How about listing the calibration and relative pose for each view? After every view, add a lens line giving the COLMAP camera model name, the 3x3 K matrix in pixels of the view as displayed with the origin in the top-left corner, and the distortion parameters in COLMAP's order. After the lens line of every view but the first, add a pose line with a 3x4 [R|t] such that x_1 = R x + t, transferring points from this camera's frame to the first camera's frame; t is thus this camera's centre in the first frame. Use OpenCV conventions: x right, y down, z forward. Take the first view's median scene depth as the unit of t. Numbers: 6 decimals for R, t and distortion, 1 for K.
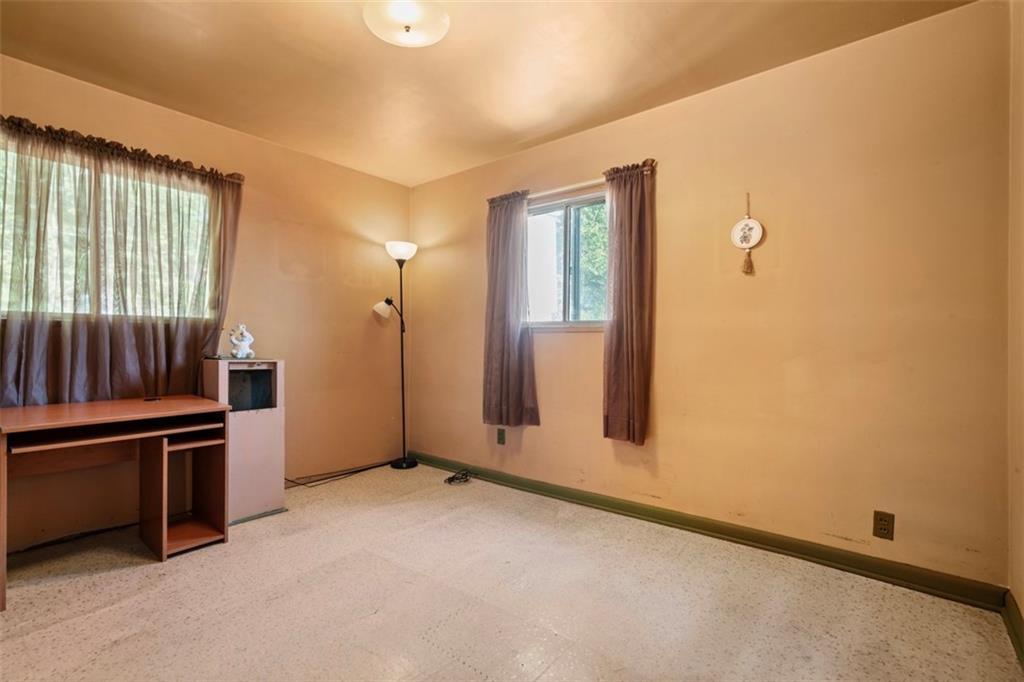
lens RADIAL K [[462.8, 0, 511.4], [0, 462.8, 342.5], [0, 0, 1]] dist [-0.002191, 0.000643]
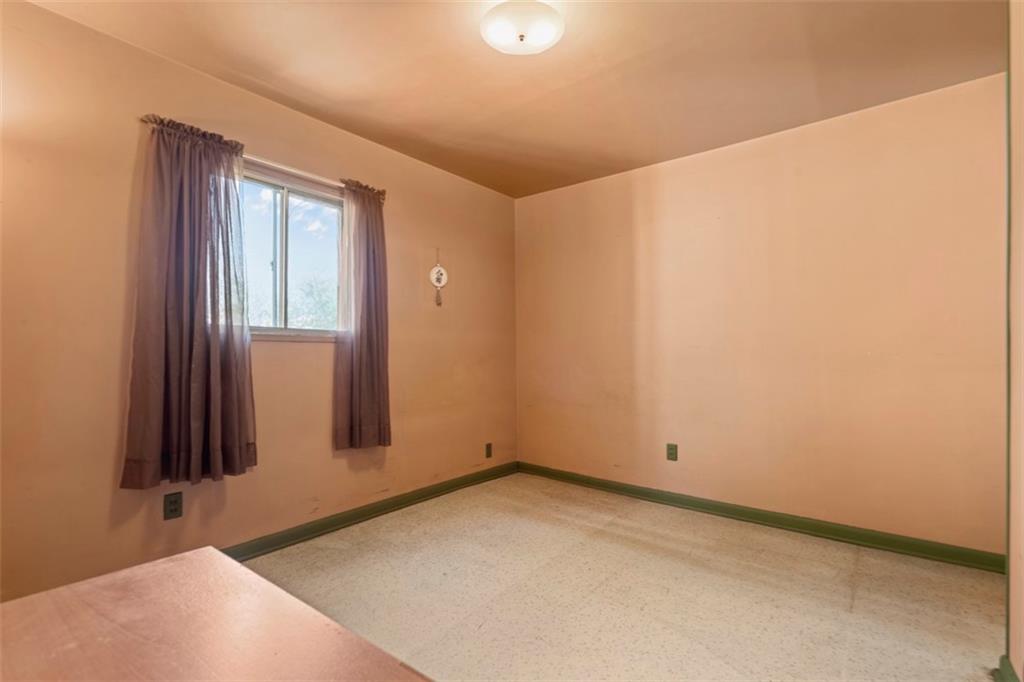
lens RADIAL K [[462.8, 0, 511.4], [0, 462.8, 342.5], [0, 0, 1]] dist [-0.002191, 0.000643]
pose [[0.005859, 0.020418, 0.999774, -0.817025], [0.005359, 0.999777, -0.020449, -0.001147], [-0.999968, 0.005477, 0.005749, 0.683838]]
